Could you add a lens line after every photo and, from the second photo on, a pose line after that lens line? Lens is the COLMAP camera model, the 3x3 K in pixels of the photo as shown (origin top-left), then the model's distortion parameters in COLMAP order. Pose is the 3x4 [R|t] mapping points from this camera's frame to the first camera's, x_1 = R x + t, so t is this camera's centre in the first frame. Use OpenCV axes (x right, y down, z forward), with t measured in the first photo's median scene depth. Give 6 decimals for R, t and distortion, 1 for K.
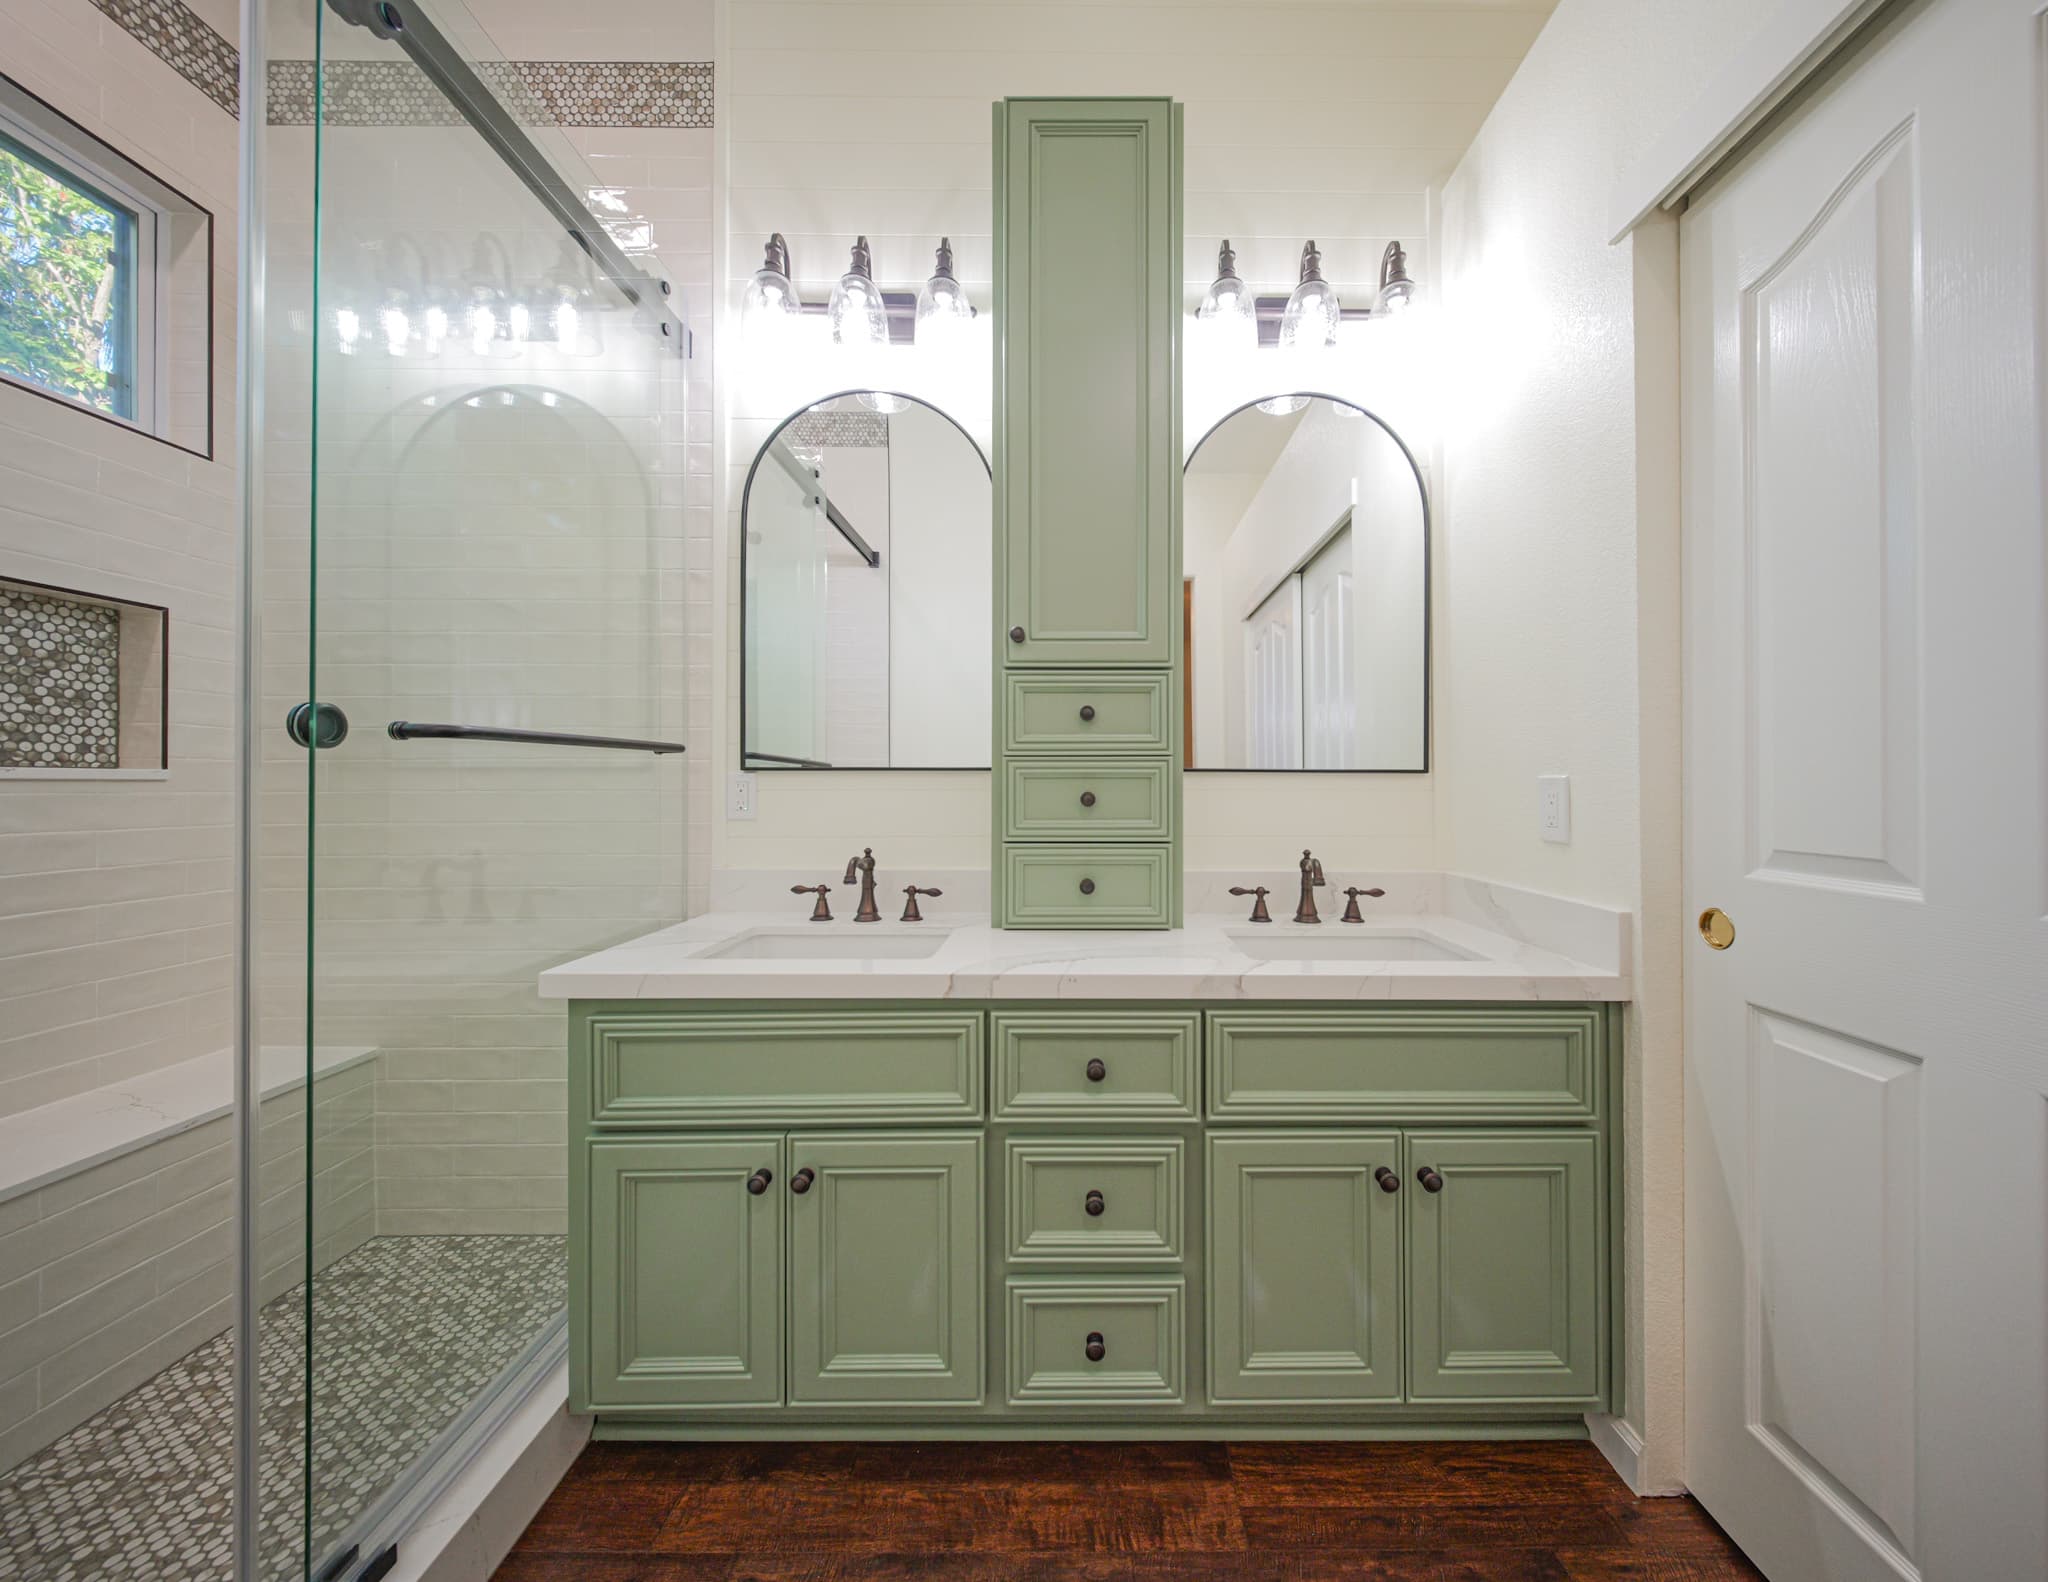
lens RADIAL K [[729.6, 0, 1076.5], [0, 729.6, 780.9], [0, 0, 1]] dist [0.001569, -0.001839]
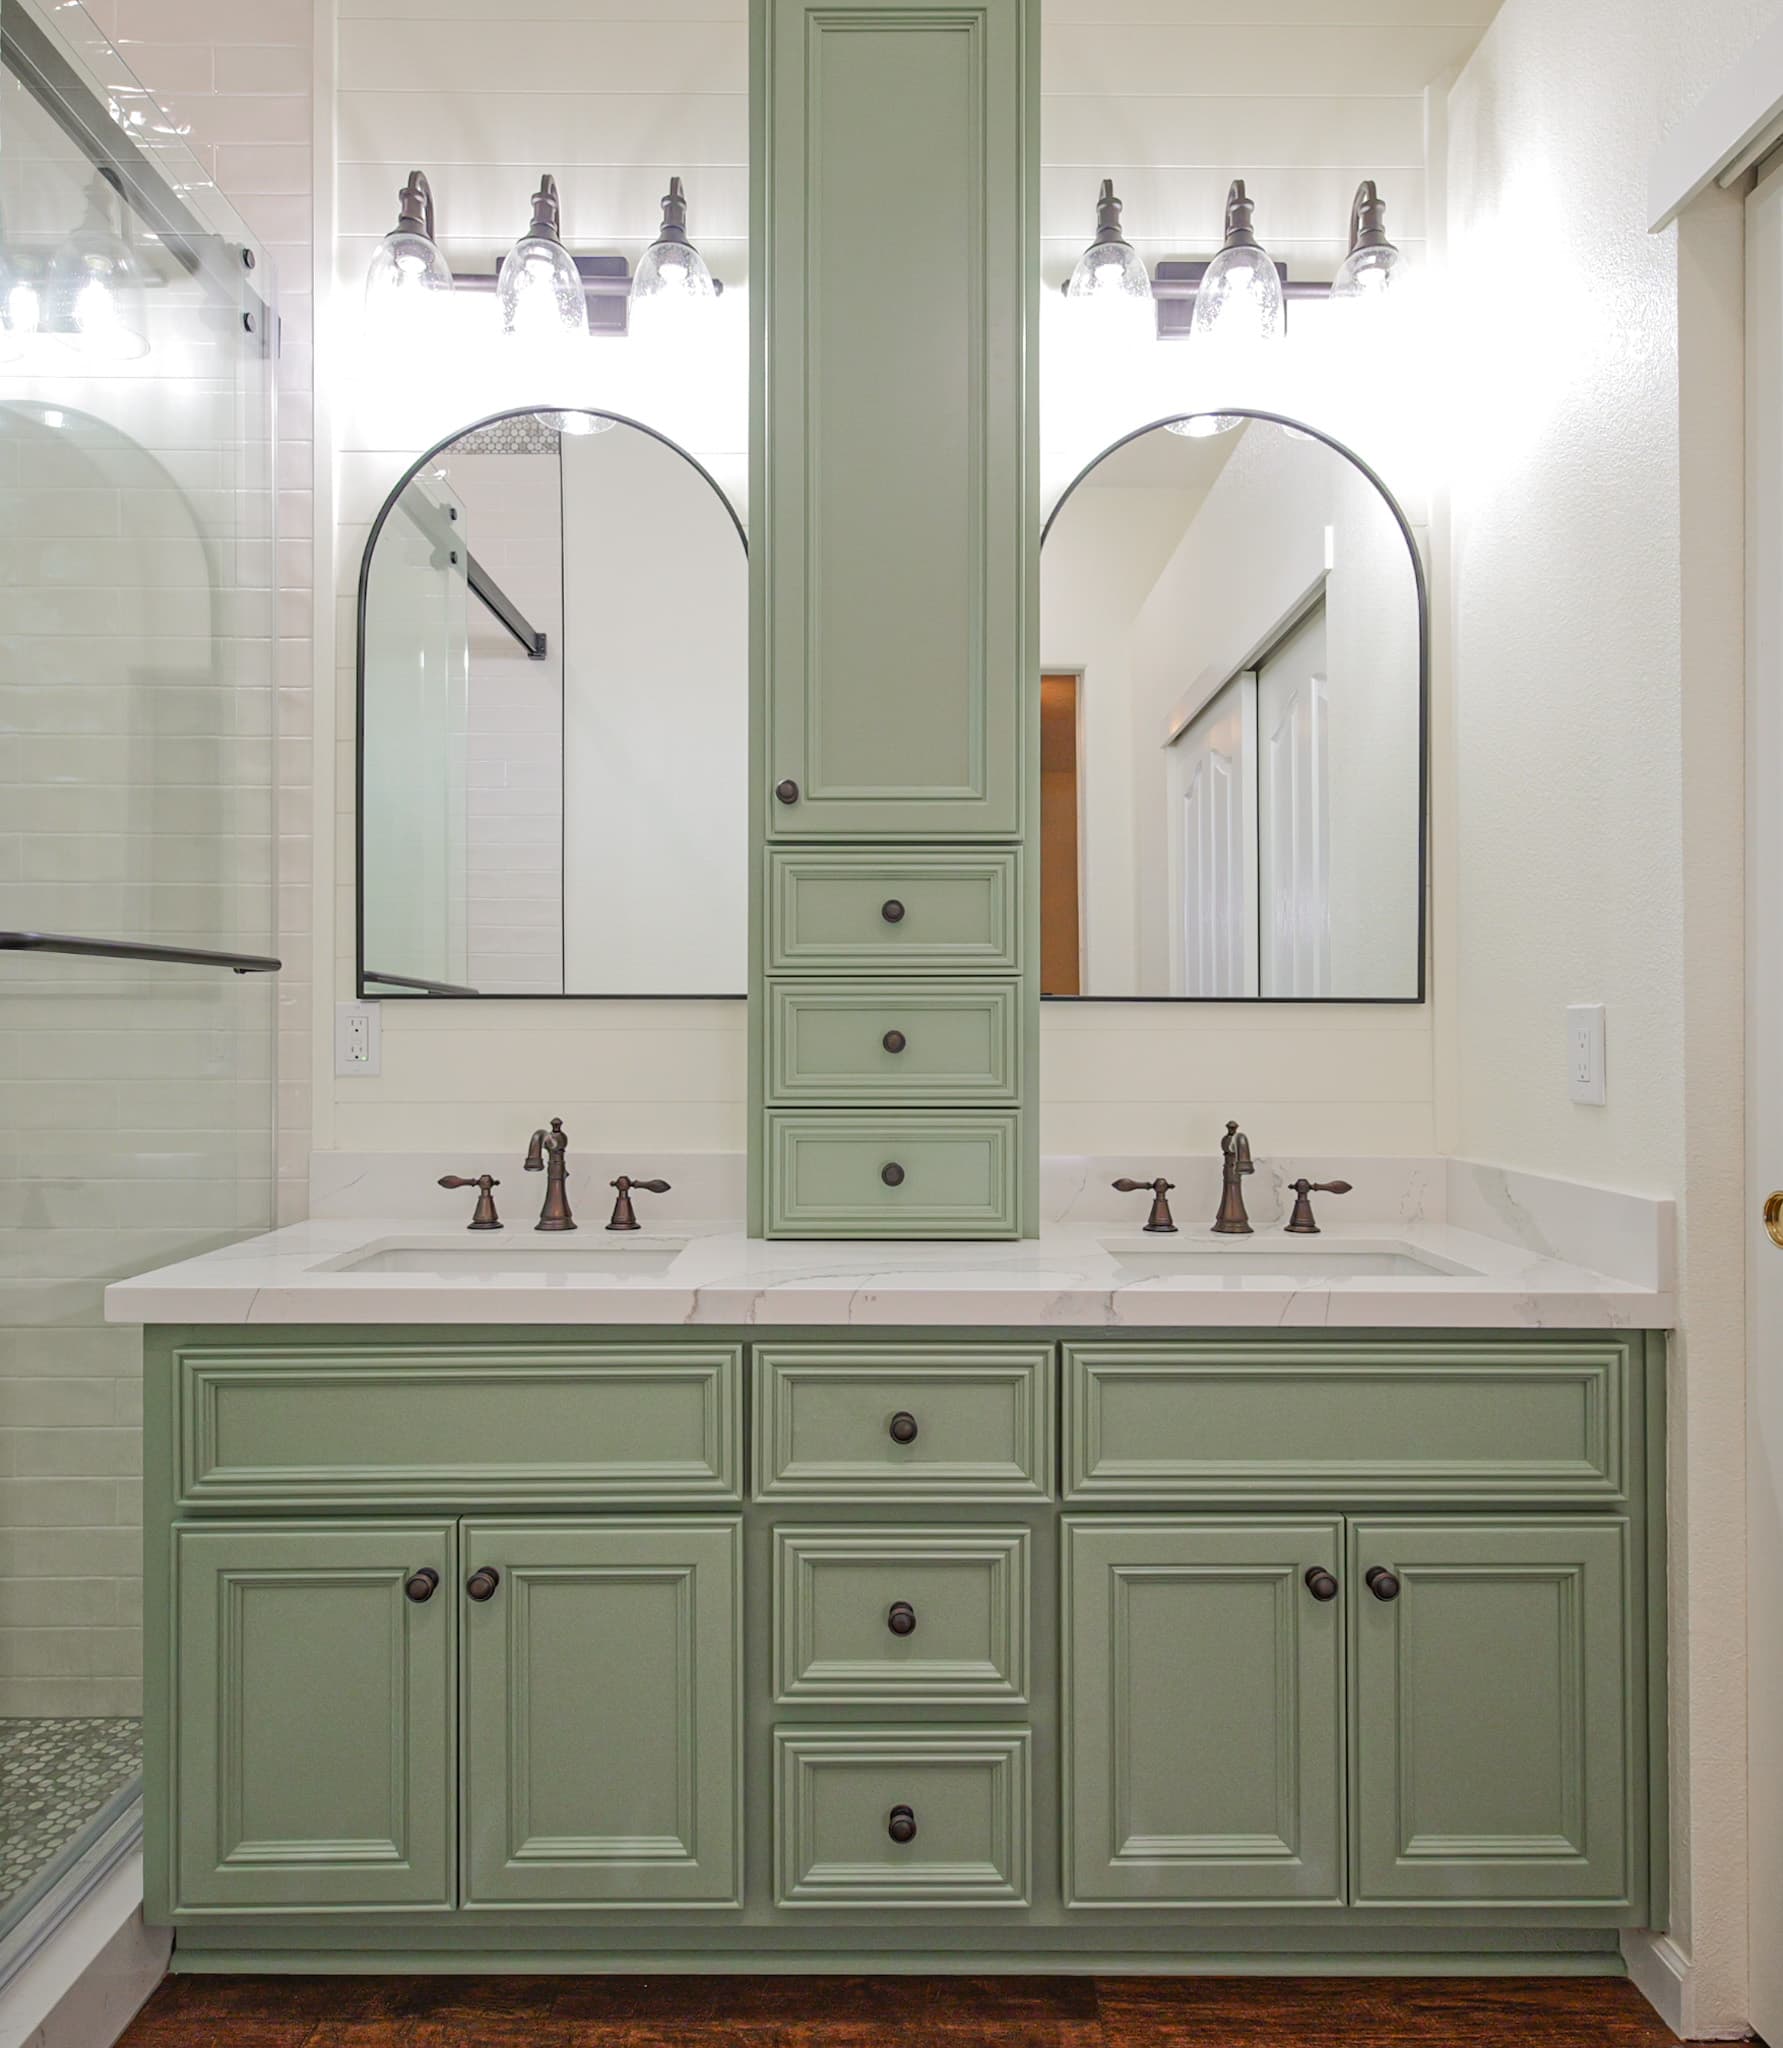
lens RADIAL K [[1364.1, 0, 874.3], [0, 1364.1, 1030.4], [0, 0, 1]] dist [0.000406, -0.001350]
pose [[0.999982, 0.000297, -0.005939, 0.004907], [-0.000279, 0.999996, 0.002884, 0.011092], [0.005940, -0.002882, 0.999978, -0.230346]]
